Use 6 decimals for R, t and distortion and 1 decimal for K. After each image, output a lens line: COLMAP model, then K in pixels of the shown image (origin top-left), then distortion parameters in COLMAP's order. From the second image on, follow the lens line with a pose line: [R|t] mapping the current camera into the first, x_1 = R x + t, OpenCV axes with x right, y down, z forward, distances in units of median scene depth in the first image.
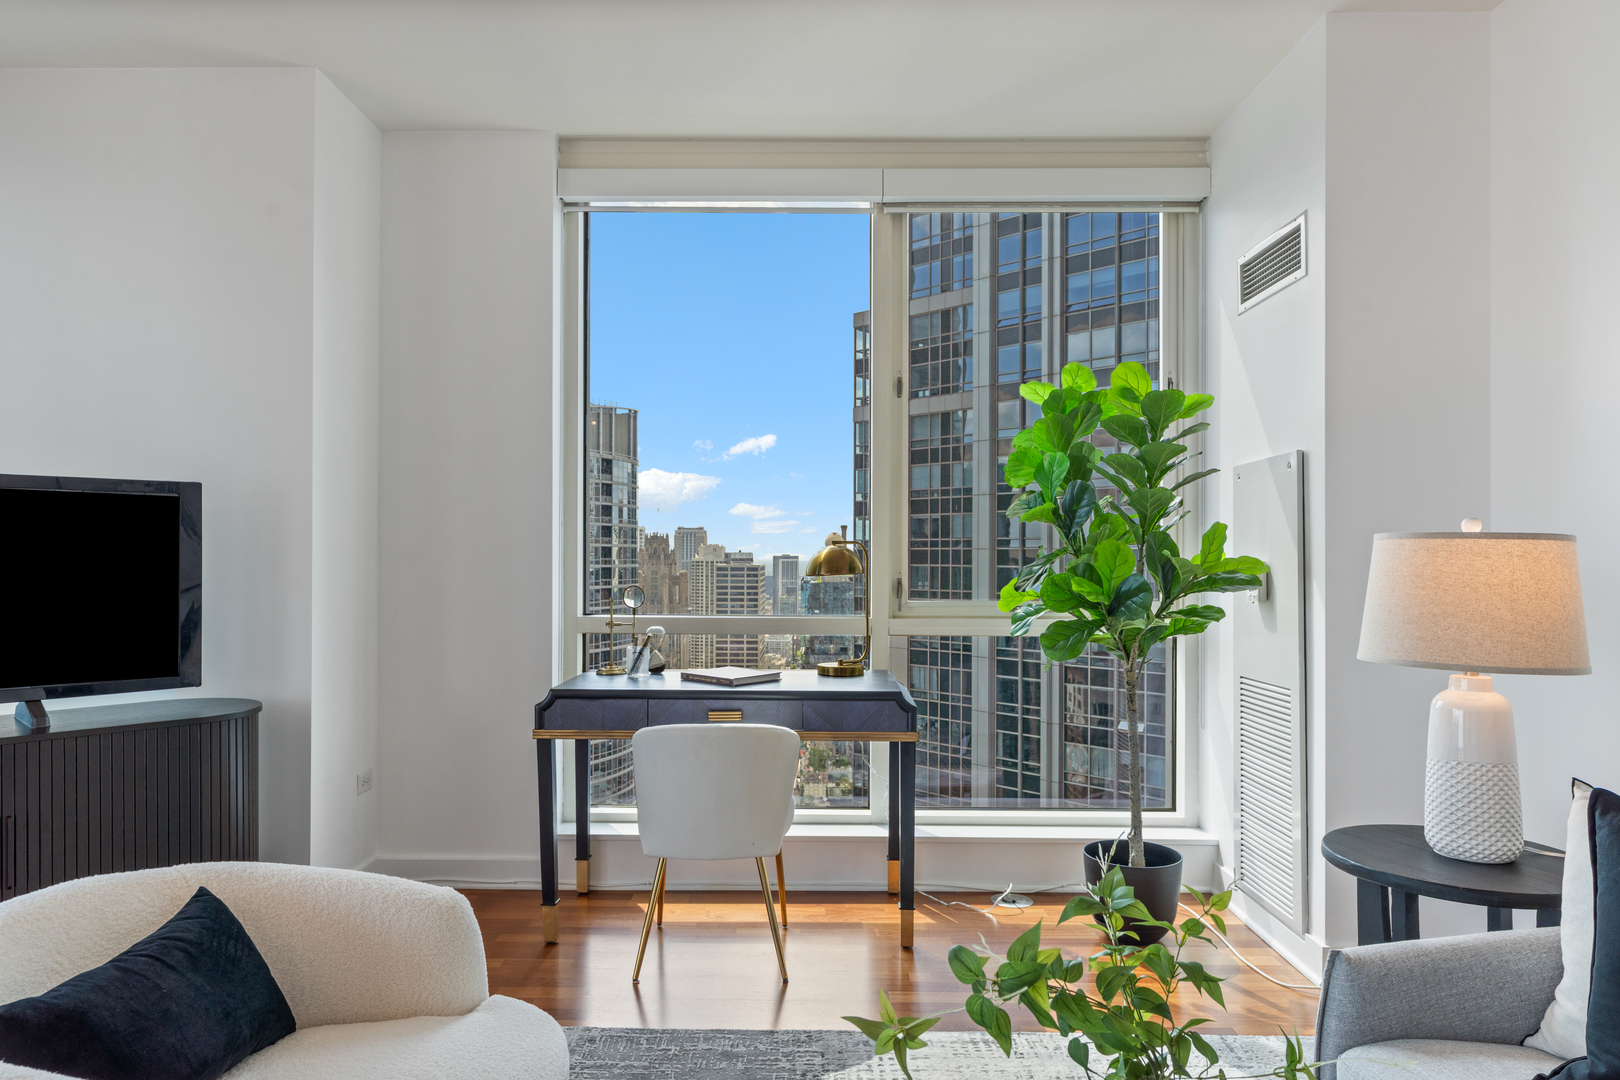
lens RADIAL K [[1043.1, 0, 800.5], [0, 1043.1, 551.4], [0, 0, 1]] dist [0.004155, 0.003060]
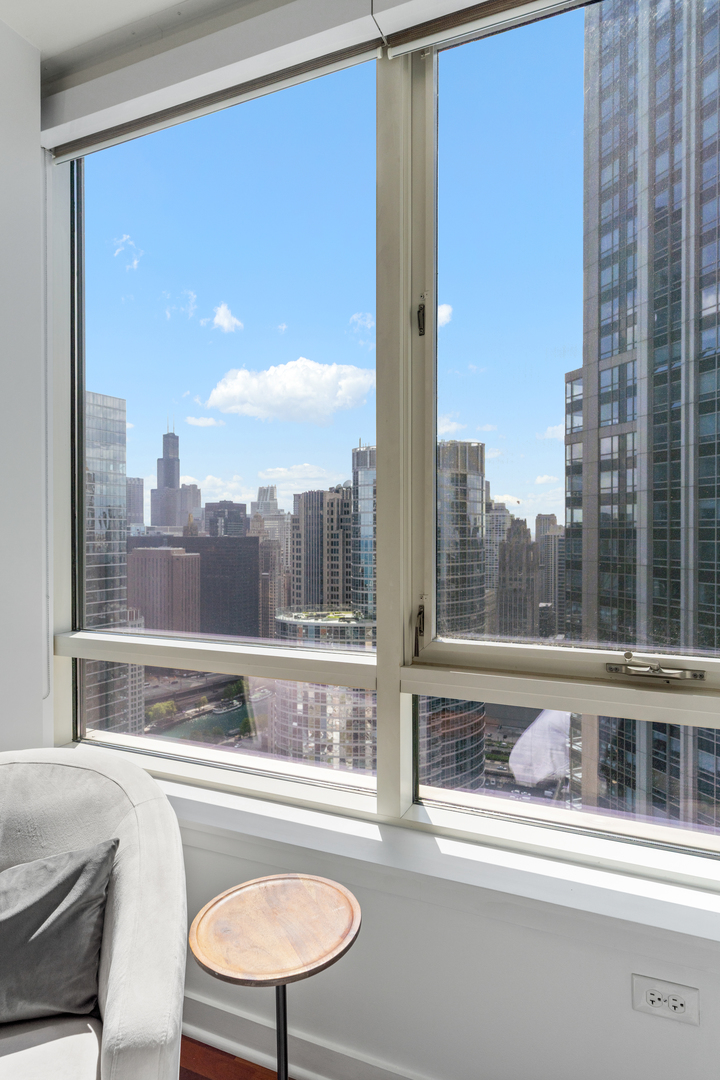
lens RADIAL K [[630.5, 0, 363.7], [0, 630.5, 533.3], [0, 0, 1]] dist [0.002196, 0.000881]
pose [[0.923070, -0.001999, -0.384628, 2.228247], [0.004378, 0.999976, 0.005312, -0.020370], [0.384608, -0.006587, 0.923057, 0.633593]]
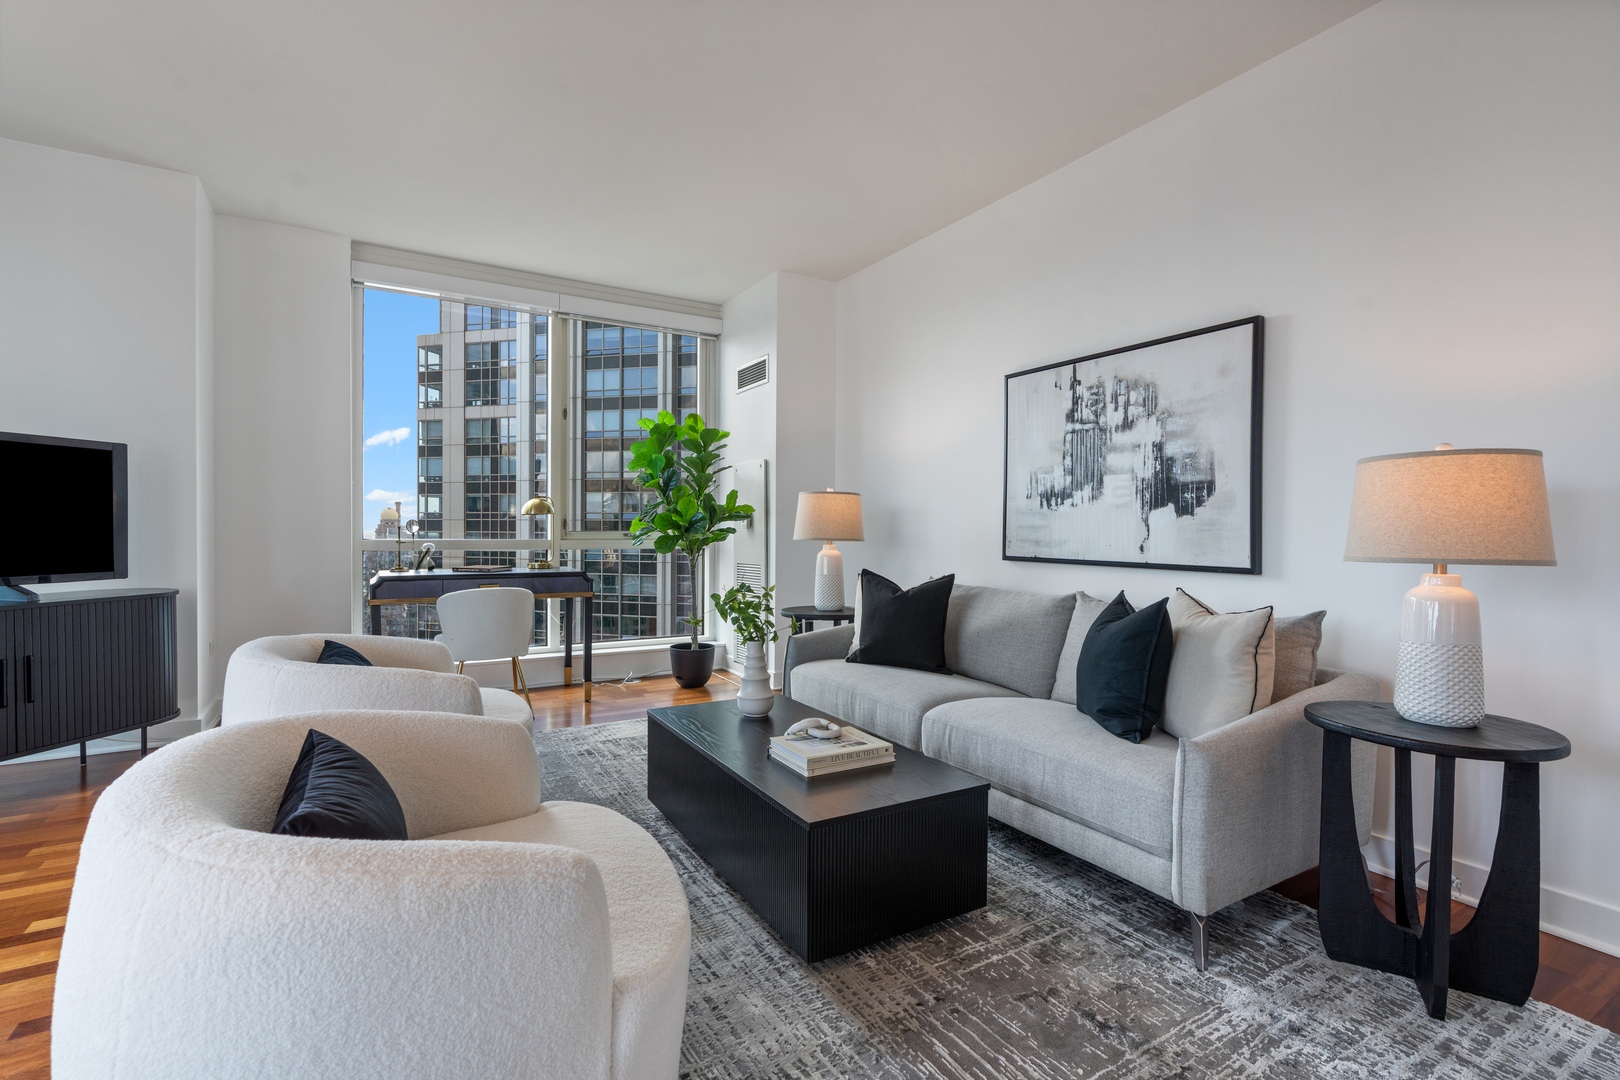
lens RADIAL K [[735.6, 0, 803.6], [0, 735.6, 538.7], [0, 0, 1]] dist [-0.003005, 0.000389]
pose [[0.854107, -0.004912, 0.520075, -0.225298], [-0.005405, 0.999818, 0.018319, 0.036566], [-0.520070, -0.018457, 0.853924, -0.328428]]
